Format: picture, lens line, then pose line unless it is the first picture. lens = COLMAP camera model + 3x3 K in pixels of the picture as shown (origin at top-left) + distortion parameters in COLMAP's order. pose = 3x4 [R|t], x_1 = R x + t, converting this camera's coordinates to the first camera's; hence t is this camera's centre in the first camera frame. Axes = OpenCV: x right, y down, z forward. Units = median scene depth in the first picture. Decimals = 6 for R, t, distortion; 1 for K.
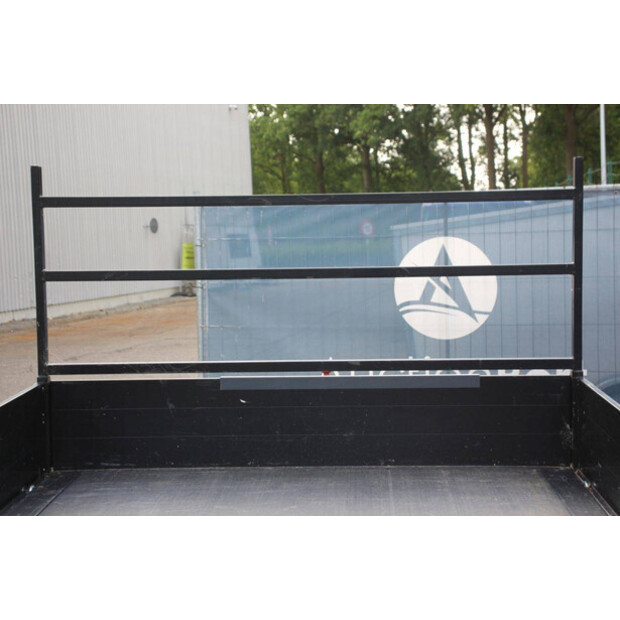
lens RADIAL K [[1319.7, 0, 310.0], [0, 1319.7, 310.0], [0, 0, 1]] dist [0.346636, 0.041890]
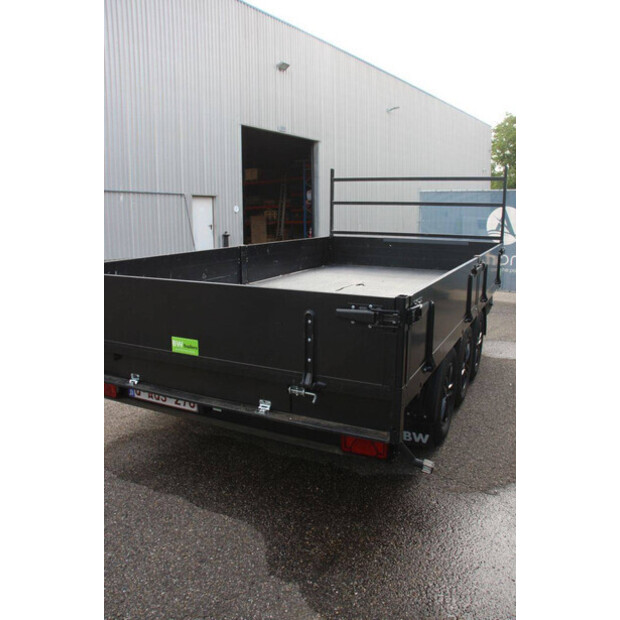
lens RADIAL K [[510.6, 0, 310.0], [0, 510.6, 310.0], [0, 0, 1]] dist [-0.174870, 0.148005]
pose [[0.915612, 0.099776, -0.389487, 0.248238], [-0.053948, 0.990447, 0.126904, 0.077438], [0.398428, -0.095183, 0.912247, -0.156124]]
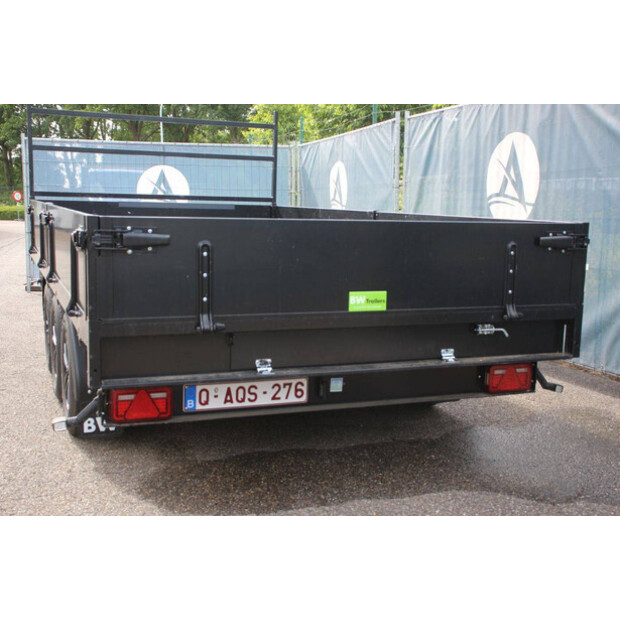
lens RADIAL K [[788.0, 0, 310.0], [0, 788.0, 310.0], [0, 0, 1]] dist [0.004607, 0.066090]
pose [[0.912868, -0.016416, 0.407925, -0.309056], [-0.009910, 0.998006, 0.062340, 0.144671], [-0.408135, -0.060951, 0.910885, -0.302379]]
